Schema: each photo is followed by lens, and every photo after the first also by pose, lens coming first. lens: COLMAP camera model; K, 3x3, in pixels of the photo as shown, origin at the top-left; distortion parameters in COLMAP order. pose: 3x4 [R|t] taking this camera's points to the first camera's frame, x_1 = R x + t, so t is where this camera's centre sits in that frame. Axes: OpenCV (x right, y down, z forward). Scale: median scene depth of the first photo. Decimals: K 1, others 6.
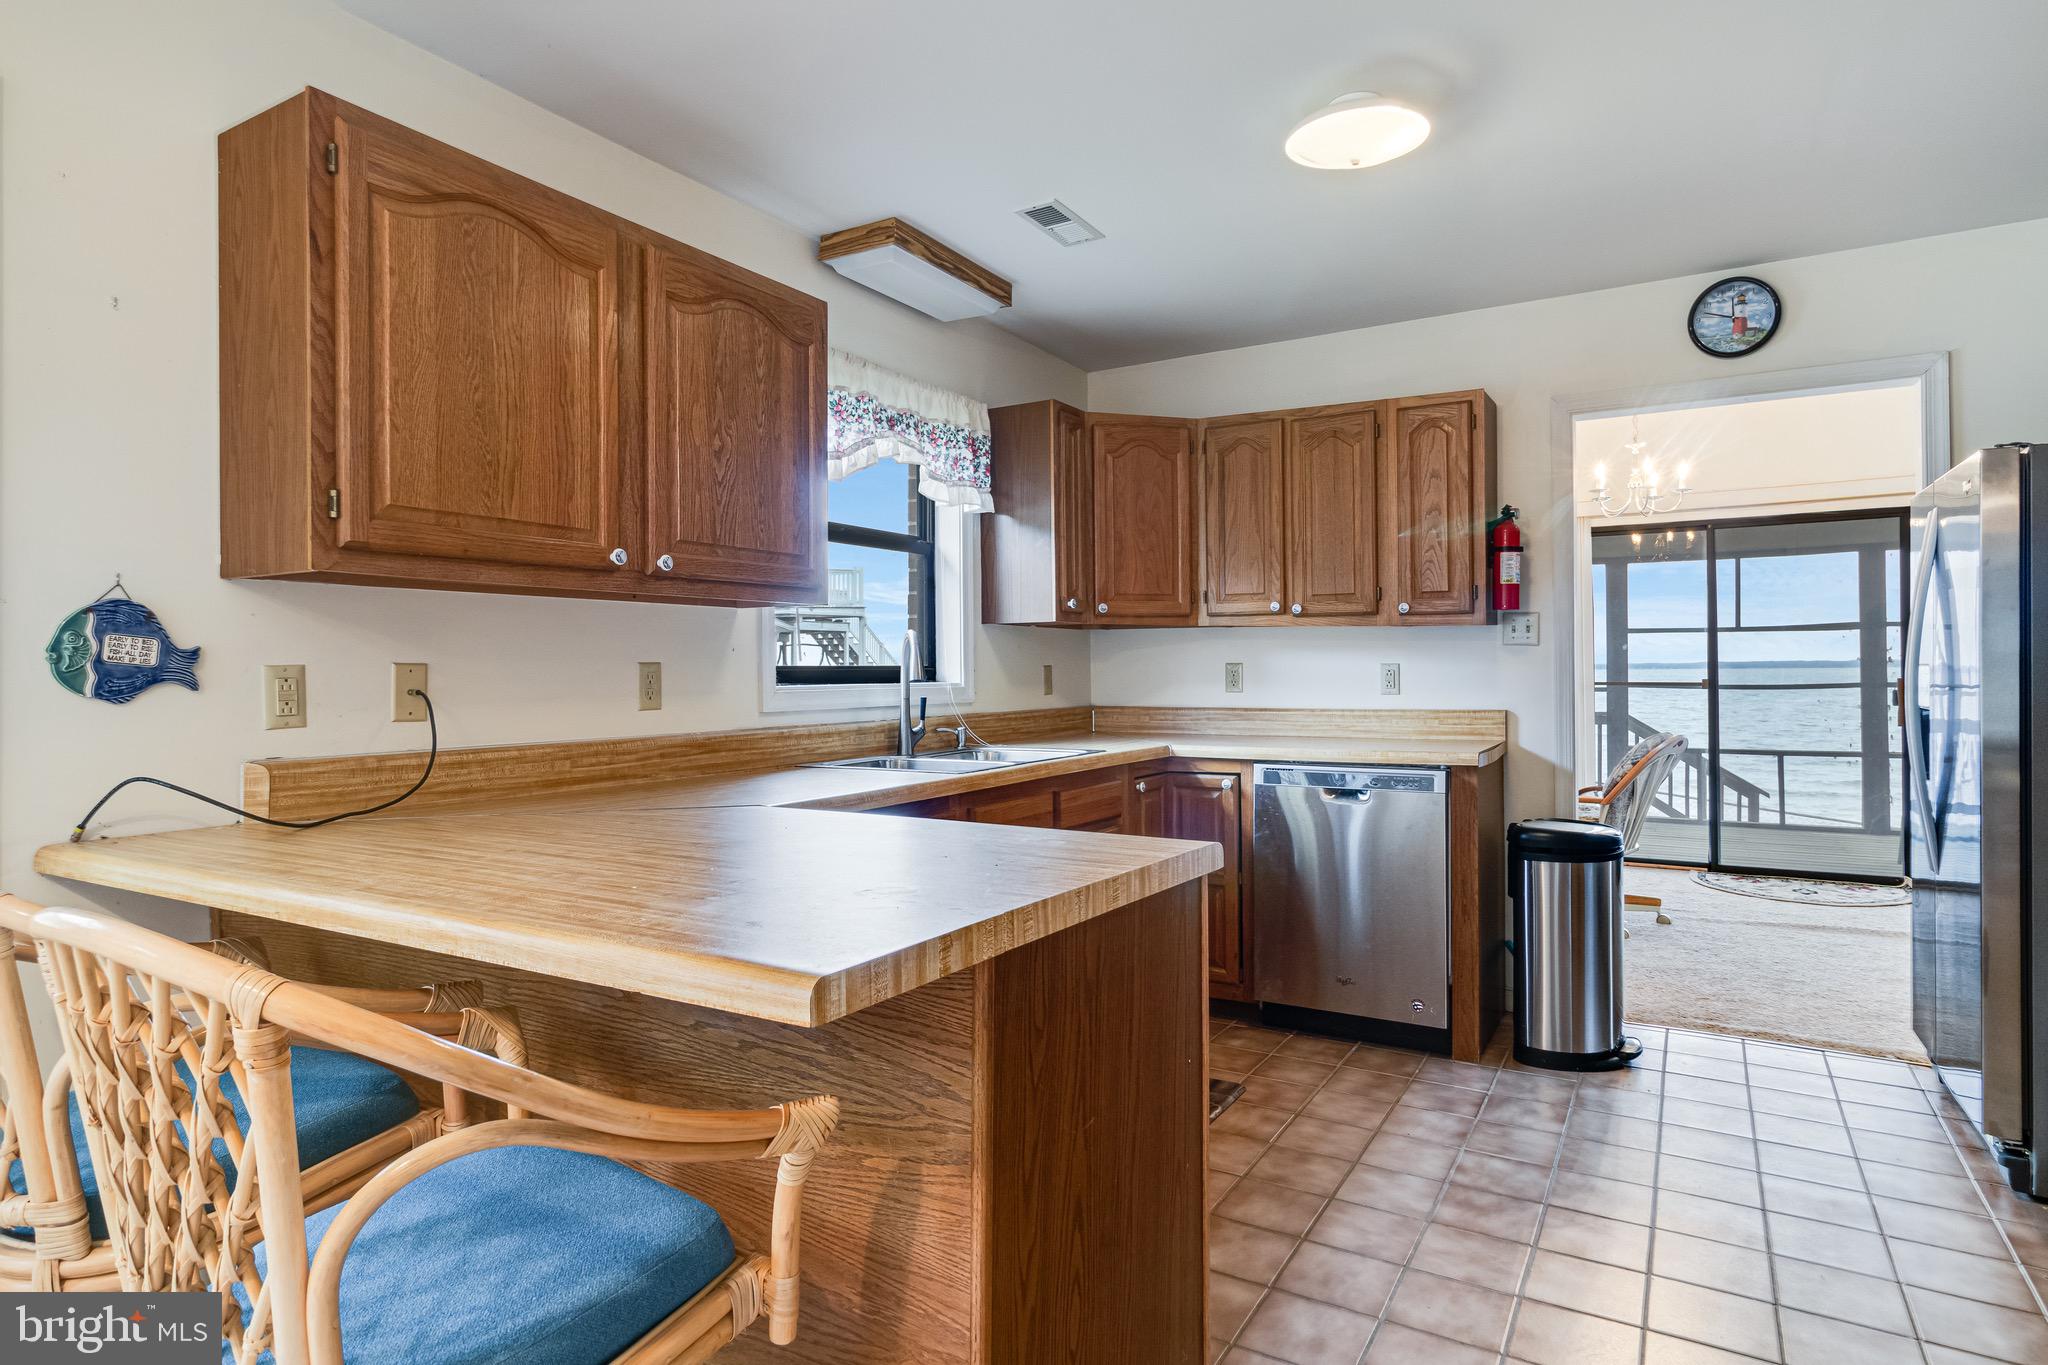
lens RADIAL K [[1125.1, 0, 1015.6], [0, 1125.1, 671.4], [0, 0, 1]] dist [-0.005560, 0.000074]
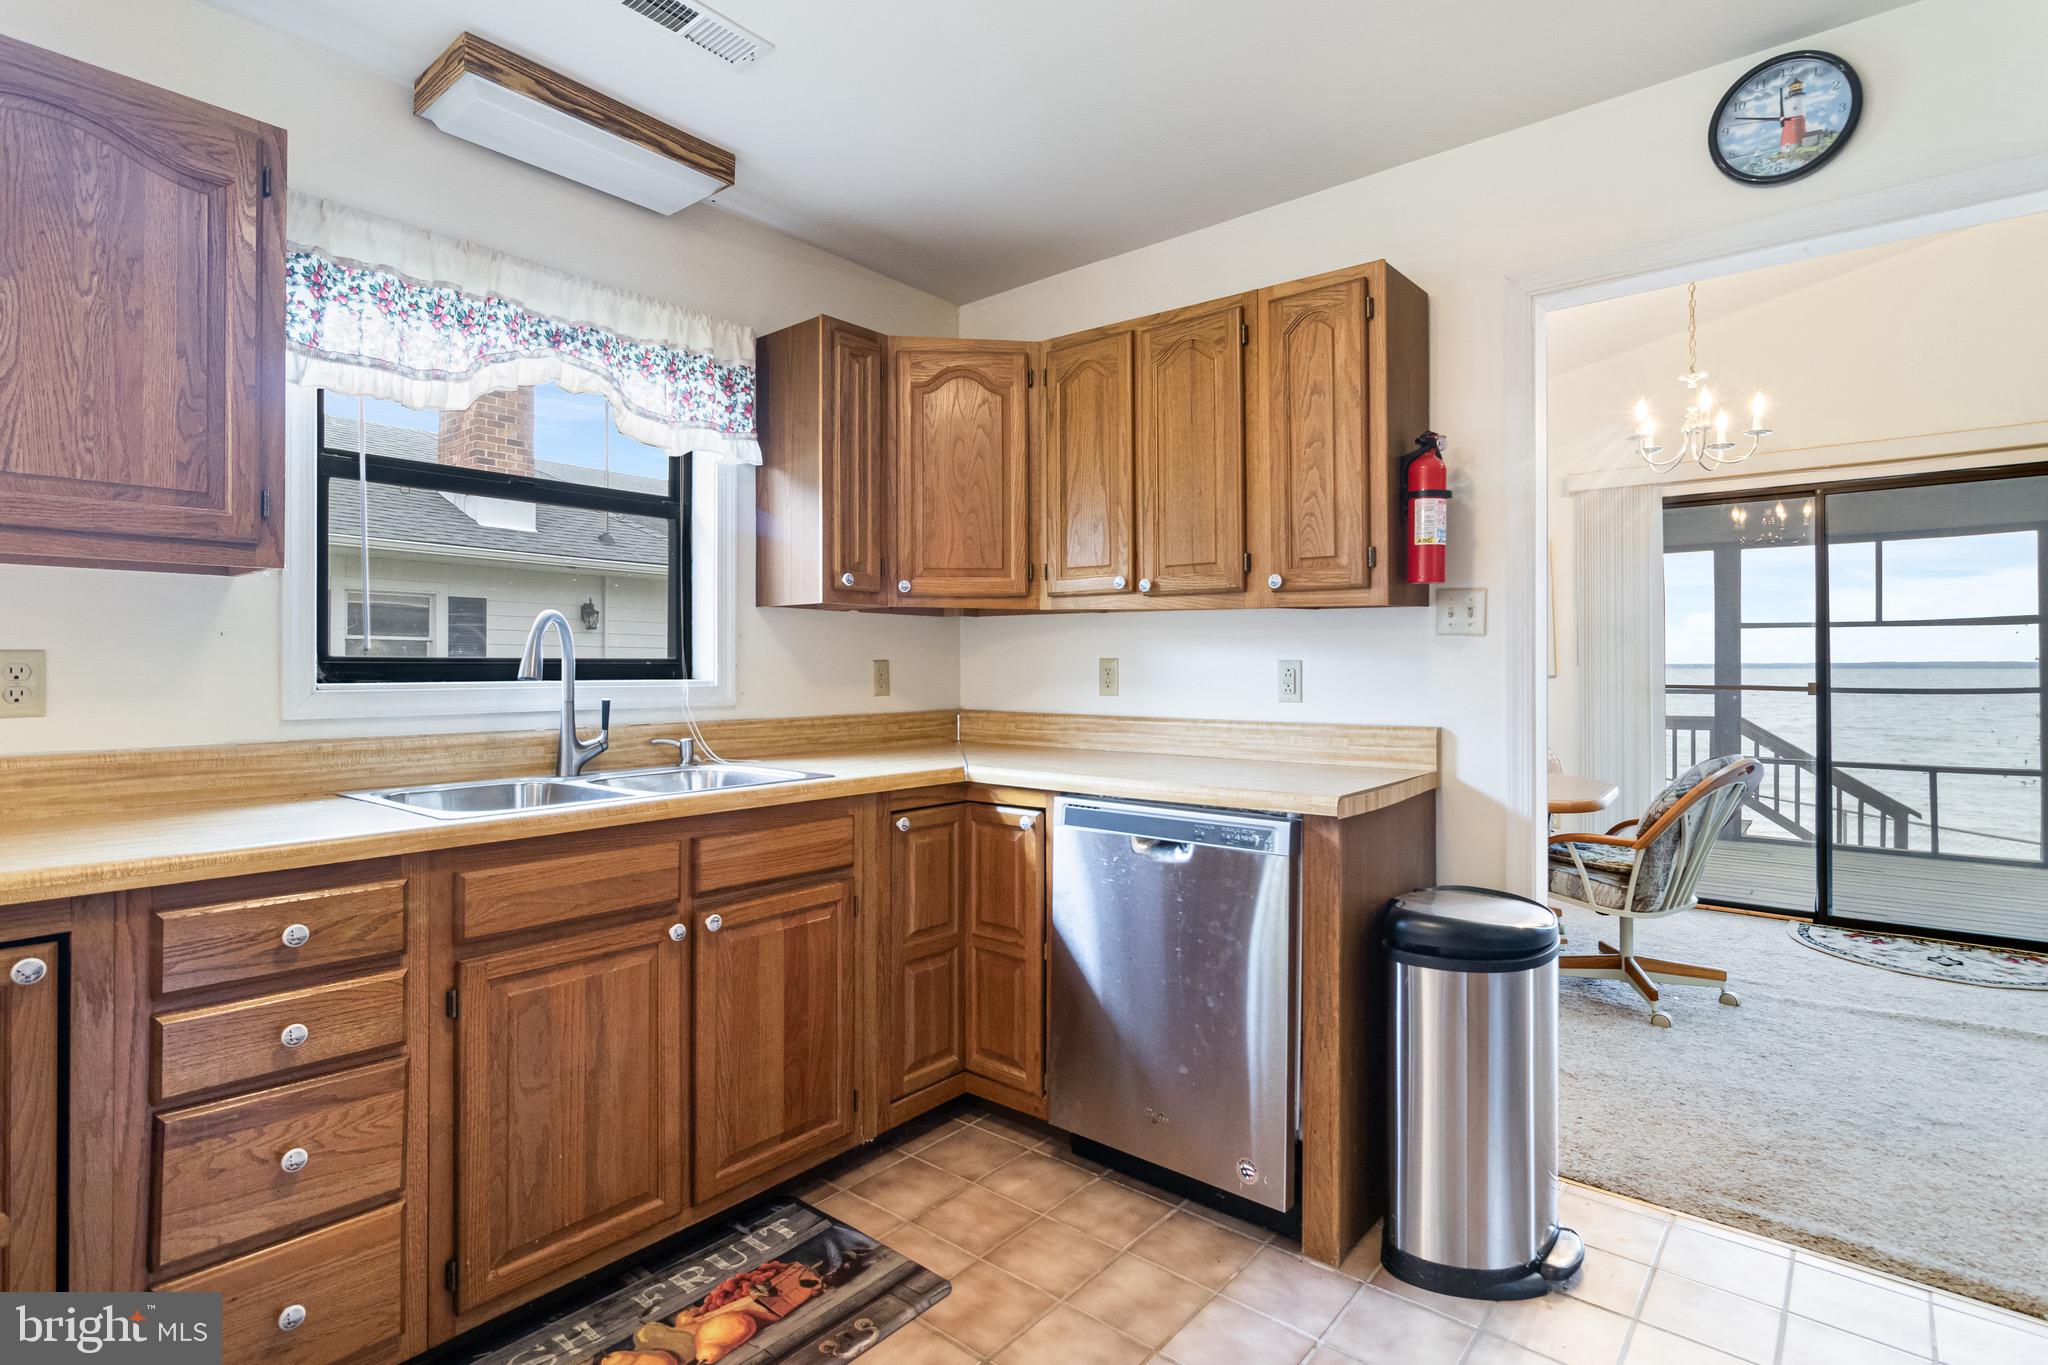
lens RADIAL K [[1001.7, 0, 1027.0], [0, 1001.7, 665.1], [0, 0, 1]] dist [-0.004300, -0.000857]
pose [[0.987961, 0.007870, -0.154502, 0.289550], [-0.007980, 0.999968, -0.000094, -0.002456], [0.154497, 0.001325, 0.987992, 0.354667]]
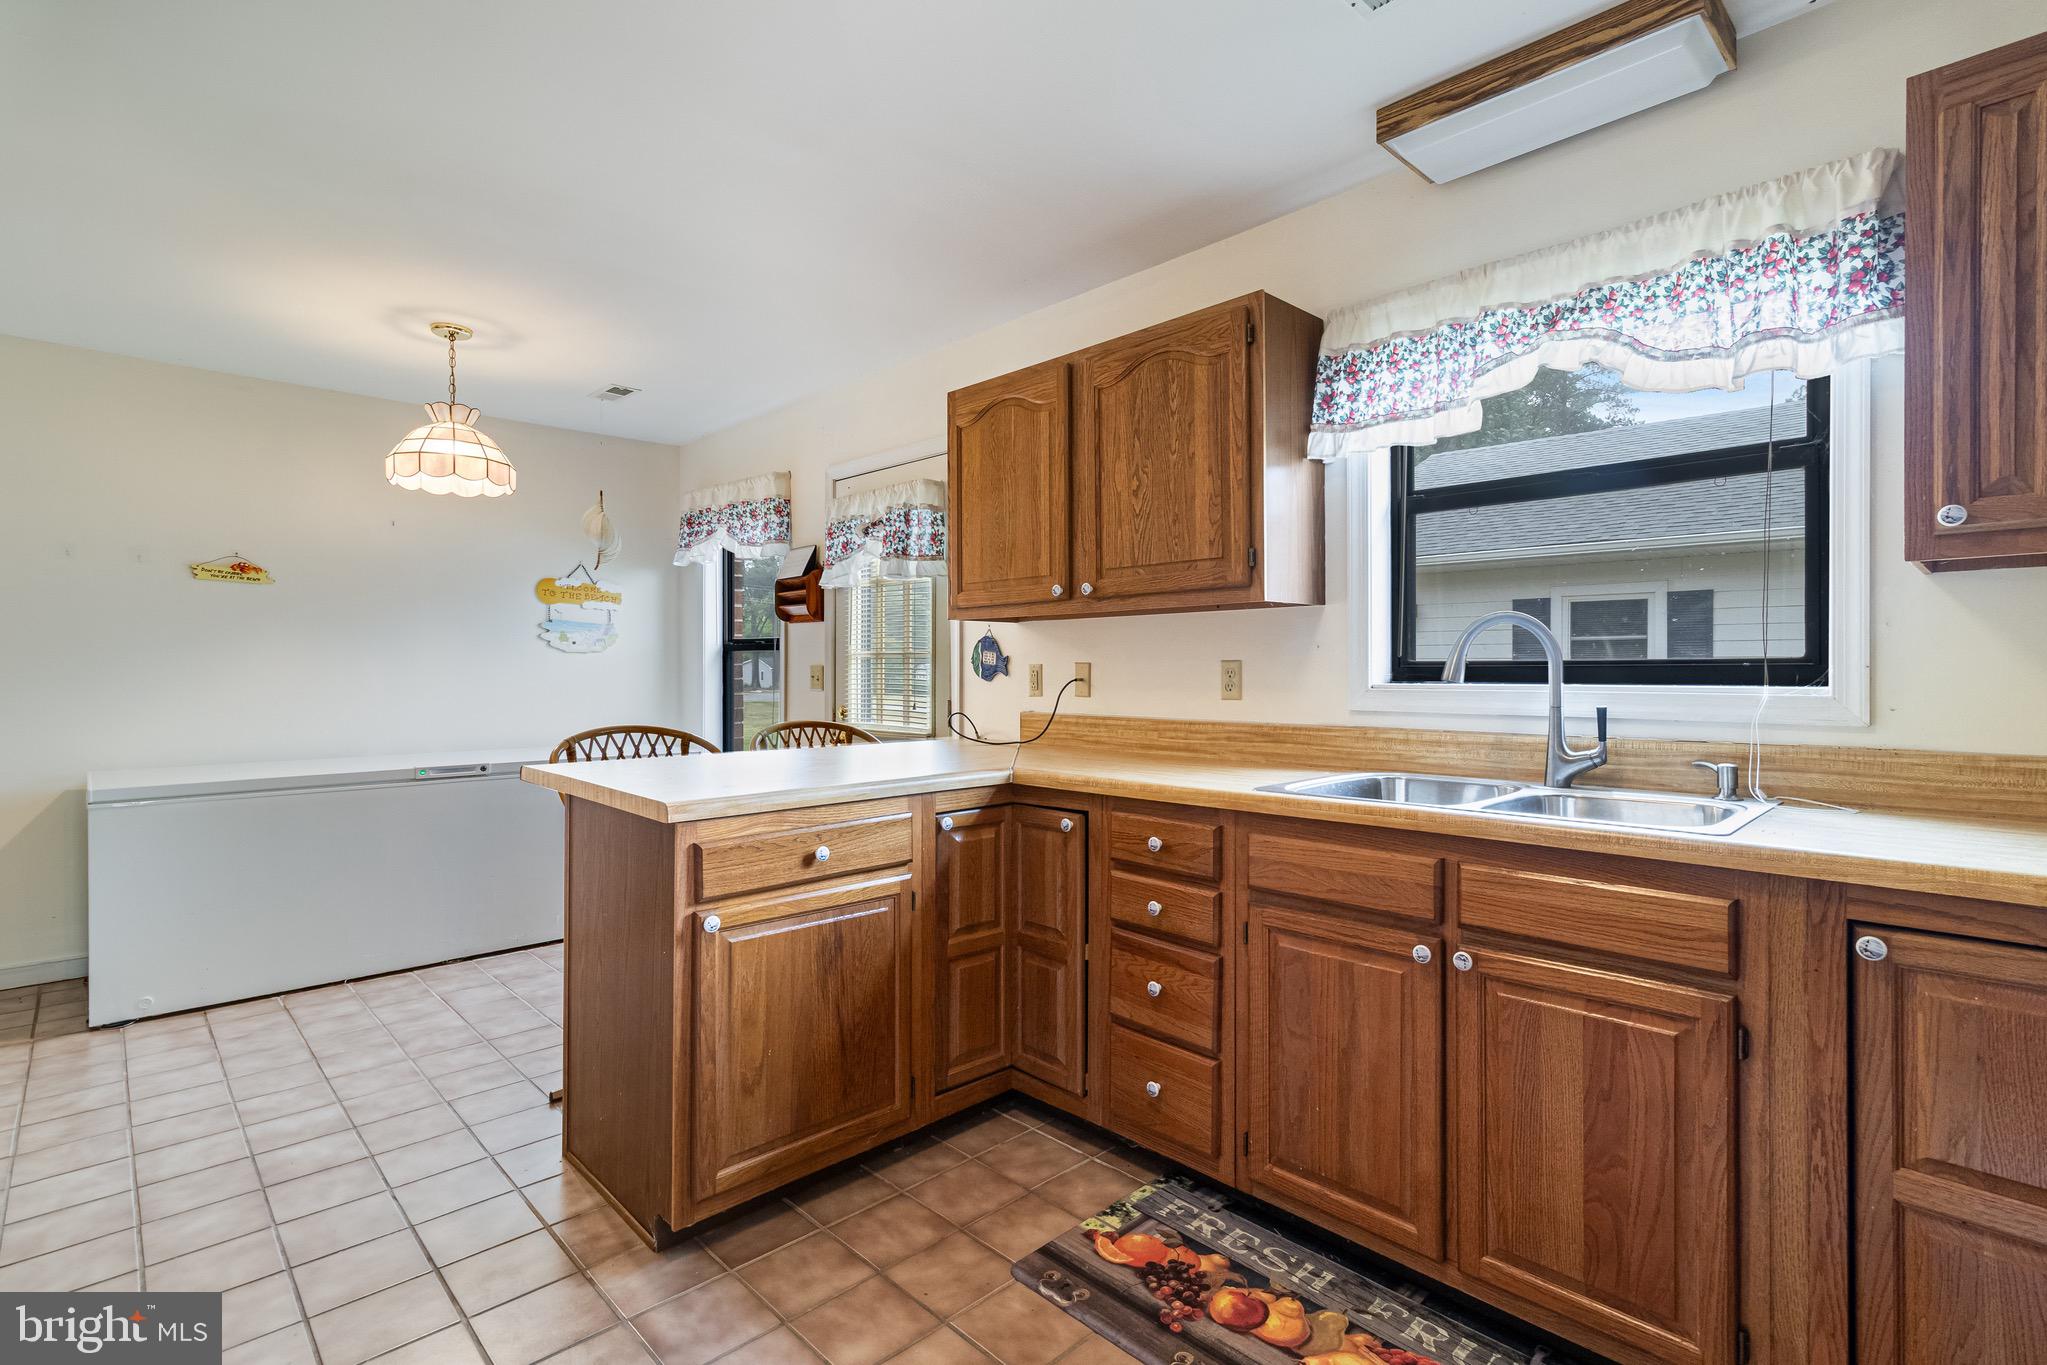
lens RADIAL K [[972.2, 0, 1016.8], [0, 972.2, 672.5], [0, 0, 1]] dist [0.010990, -0.000161]
pose [[-0.263381, 0.012793, -0.964607, 0.540034], [0.005819, 0.999915, 0.011672, -0.005859], [0.964674, -0.002539, -0.263433, 0.776787]]
